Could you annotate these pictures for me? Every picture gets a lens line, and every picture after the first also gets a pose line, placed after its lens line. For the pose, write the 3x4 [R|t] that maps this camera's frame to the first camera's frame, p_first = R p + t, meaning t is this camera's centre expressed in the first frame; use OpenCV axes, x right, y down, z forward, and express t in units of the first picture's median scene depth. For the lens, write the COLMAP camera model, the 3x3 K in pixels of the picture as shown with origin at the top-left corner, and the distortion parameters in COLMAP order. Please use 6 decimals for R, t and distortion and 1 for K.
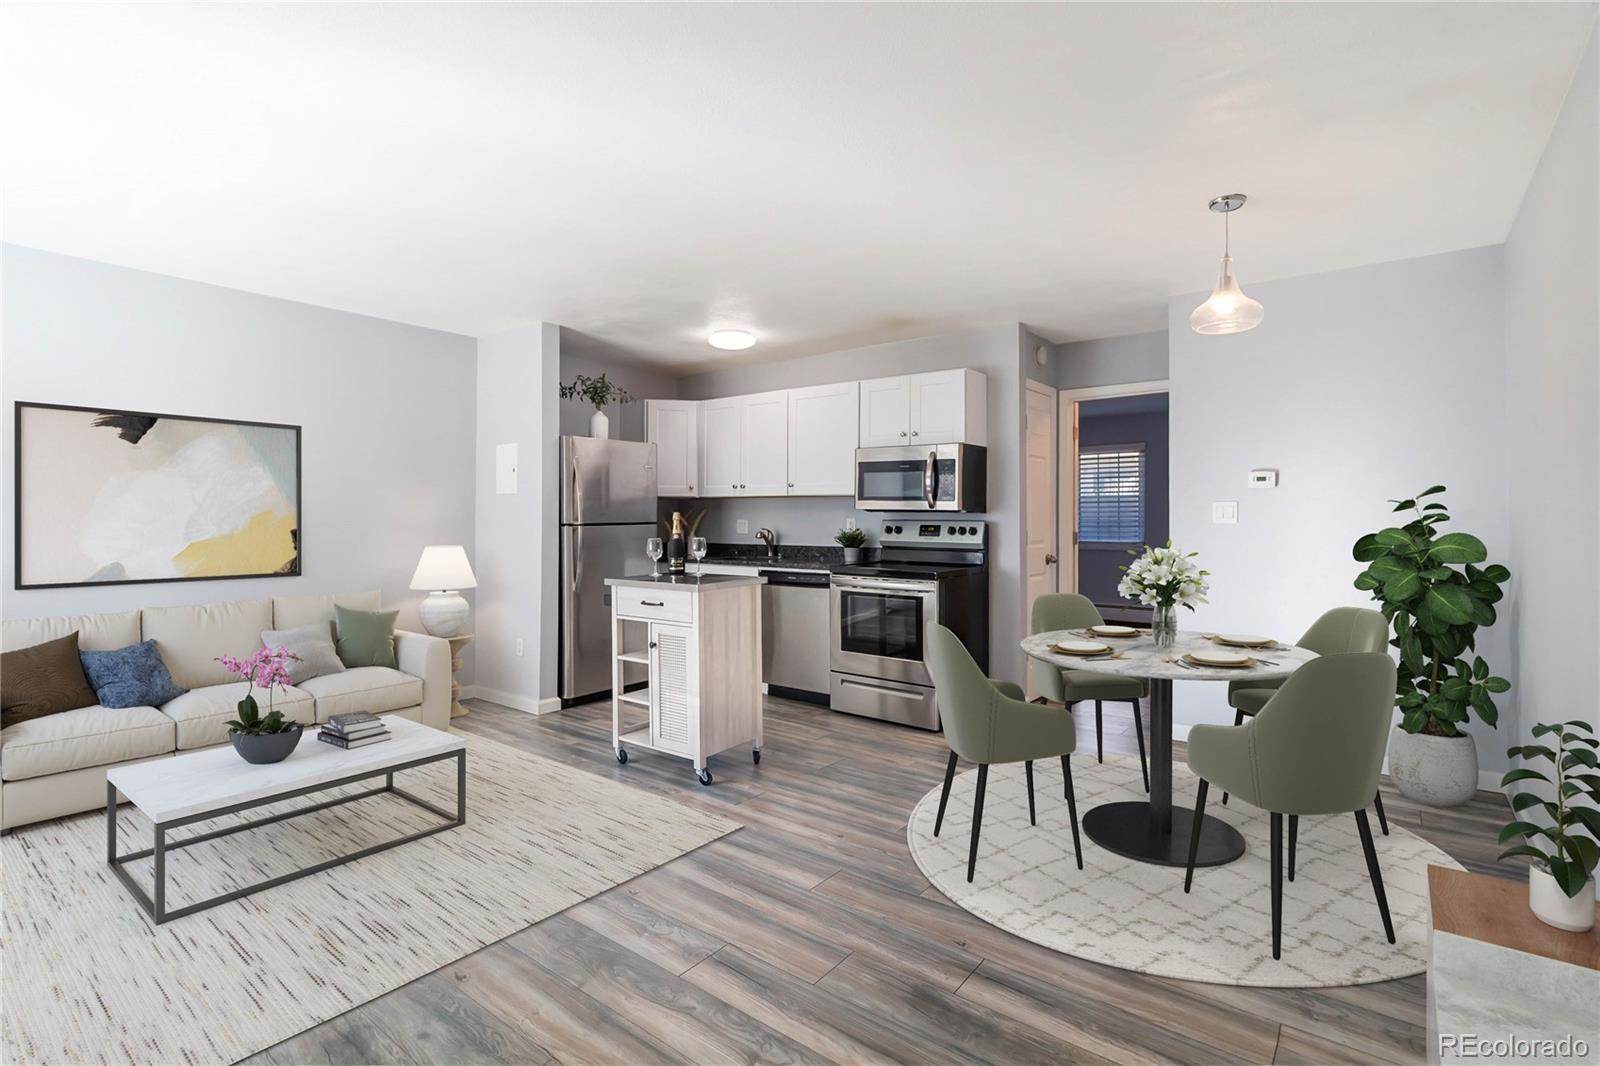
lens RADIAL K [[748.3, 0, 817.4], [0, 748.3, 512.9], [0, 0, 1]] dist [0.001430, 0.000434]
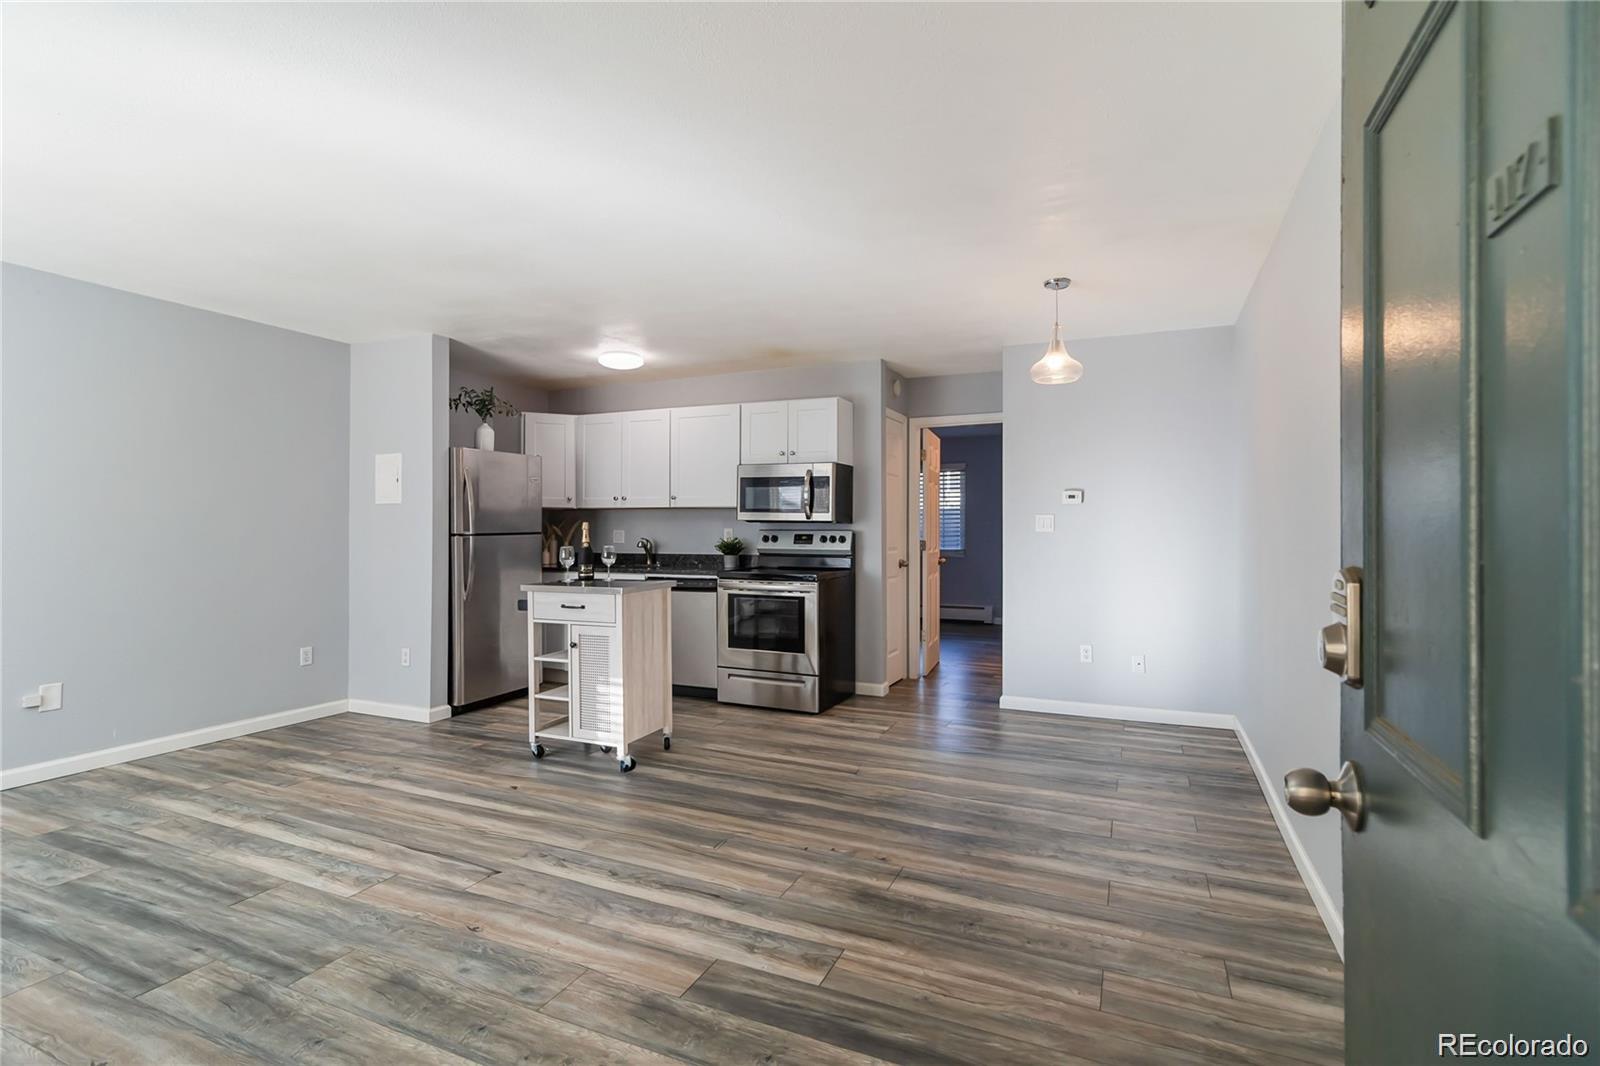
lens RADIAL K [[740.3, 0, 813.5], [0, 740.3, 527.4], [0, 0, 1]] dist [0.000720, -0.000017]
pose [[0.972029, -0.000431, 0.234859, -0.100720], [-0.000460, 0.999993, 0.003737, 0.001940], [-0.234859, -0.003740, 0.972022, -0.091066]]
